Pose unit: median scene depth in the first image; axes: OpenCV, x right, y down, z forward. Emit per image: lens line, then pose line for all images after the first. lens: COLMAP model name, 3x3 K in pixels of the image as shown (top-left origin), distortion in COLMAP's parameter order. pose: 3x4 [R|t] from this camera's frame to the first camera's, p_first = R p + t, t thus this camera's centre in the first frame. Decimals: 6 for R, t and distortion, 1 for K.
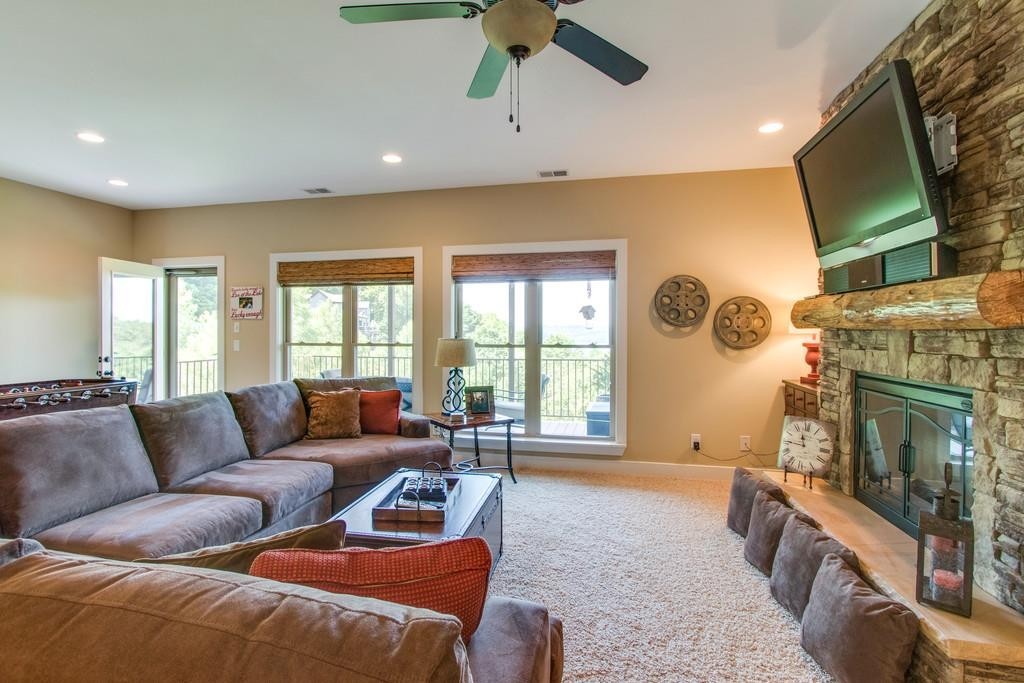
lens RADIAL K [[483.3, 0, 507.4], [0, 483.3, 336.4], [0, 0, 1]] dist [-0.016487, -0.000325]
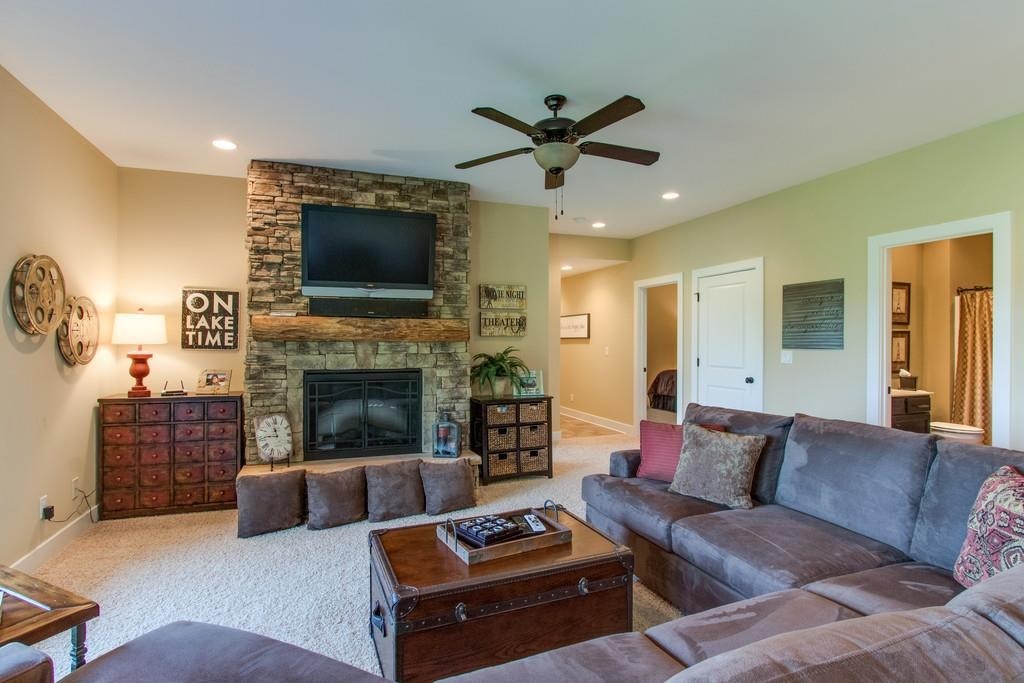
lens RADIAL K [[514.5, 0, 508.1], [0, 514.5, 337.6], [0, 0, 1]] dist [-0.005908, 0.000323]
pose [[-0.540885, 0.003629, 0.841088, -0.503094], [0.005344, 0.999985, -0.000878, -0.011110], [-0.841079, 0.004020, -0.540897, 0.767975]]
